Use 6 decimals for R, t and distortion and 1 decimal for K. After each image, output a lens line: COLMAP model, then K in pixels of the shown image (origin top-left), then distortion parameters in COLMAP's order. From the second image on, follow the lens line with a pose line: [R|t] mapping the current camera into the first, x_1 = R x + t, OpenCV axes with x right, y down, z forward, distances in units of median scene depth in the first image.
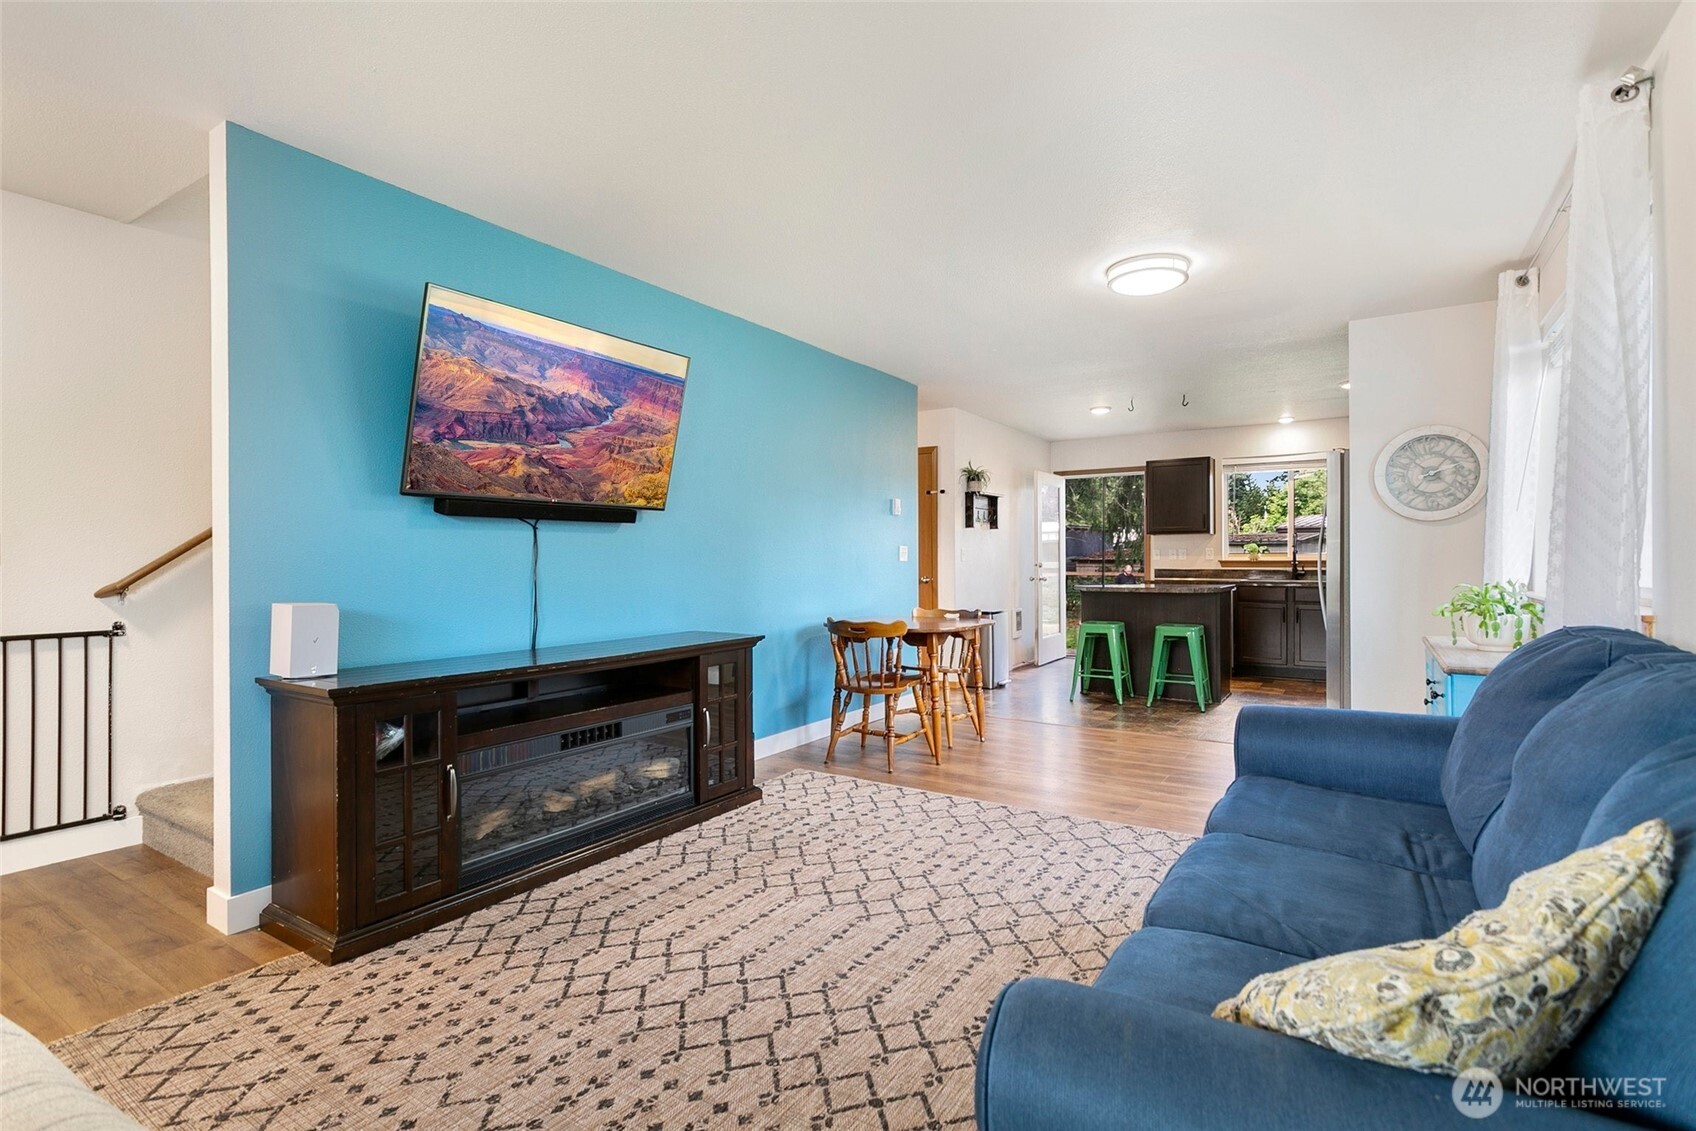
lens RADIAL K [[812.4, 0, 845.3], [0, 812.4, 564.0], [0, 0, 1]] dist [0.002991, 0.000857]
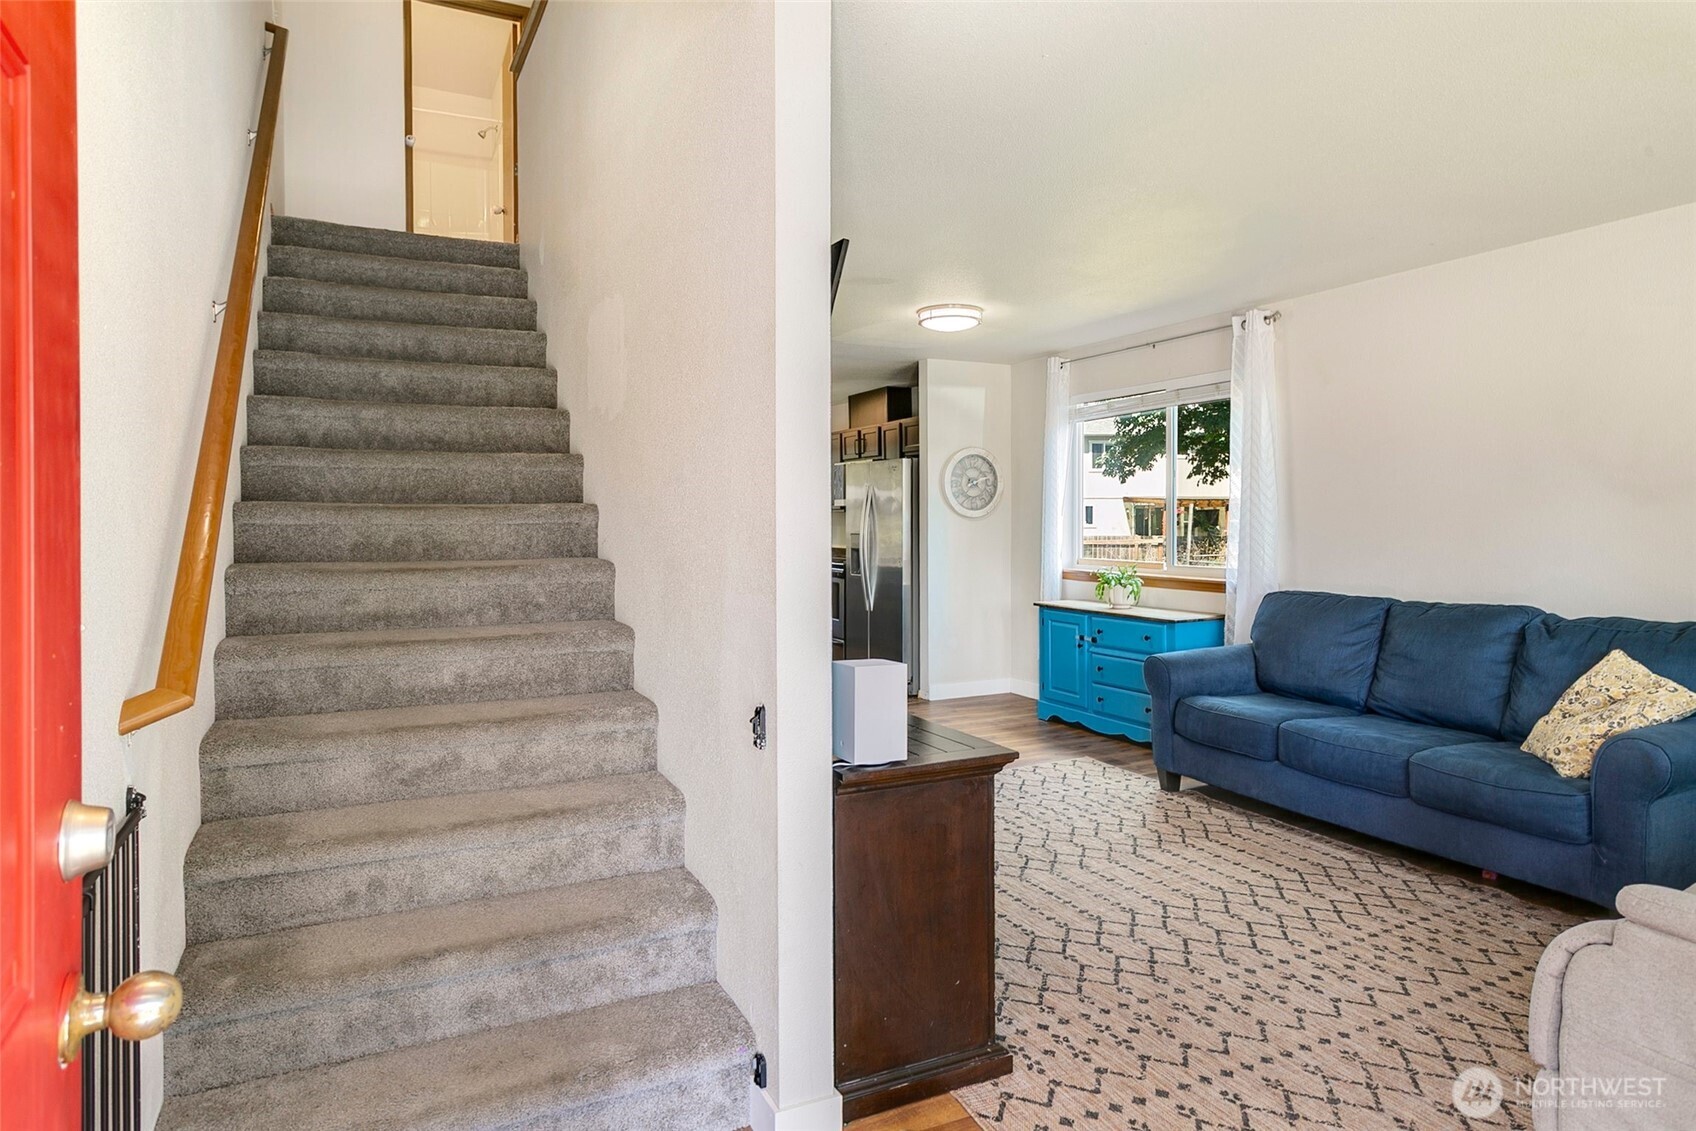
lens RADIAL K [[1013.2, 0, 853.8], [0, 1013.2, 560.0], [0, 0, 1]] dist [0.002641, 0.003560]
pose [[0.510400, -0.034392, 0.859249, -1.228637], [0.005834, 0.999315, 0.036534, -0.066557], [-0.859917, -0.013634, 0.510252, 0.457386]]
